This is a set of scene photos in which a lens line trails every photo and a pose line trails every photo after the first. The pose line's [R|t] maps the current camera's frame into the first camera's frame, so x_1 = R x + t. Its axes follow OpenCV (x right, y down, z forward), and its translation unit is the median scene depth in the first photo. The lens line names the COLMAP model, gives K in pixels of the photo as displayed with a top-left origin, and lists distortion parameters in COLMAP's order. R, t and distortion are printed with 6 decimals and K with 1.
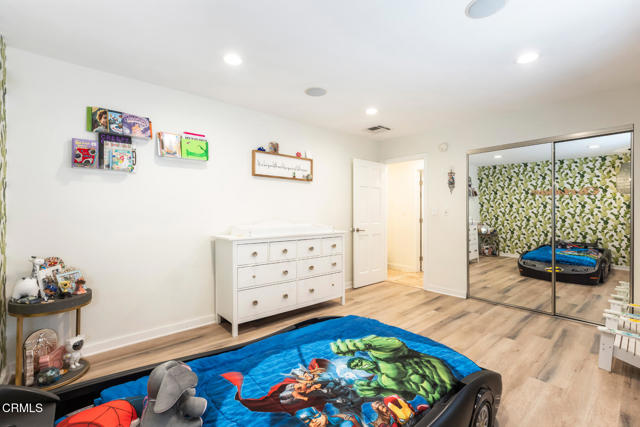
lens RADIAL K [[290.1, 0, 320.0], [0, 290.1, 213.5], [0, 0, 1]] dist [-0.002886, -0.000344]
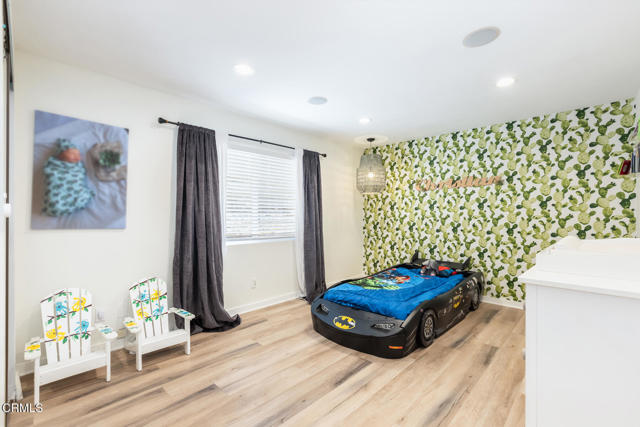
lens RADIAL K [[290.1, 0, 320.0], [0, 290.1, 213.5], [0, 0, 1]] dist [-0.002886, -0.000344]
pose [[-0.996439, -0.000123, -0.084314, 0.447752], [0.000044, 0.999998, -0.001973, -0.009444], [0.084314, -0.001969, -0.996437, 1.747678]]
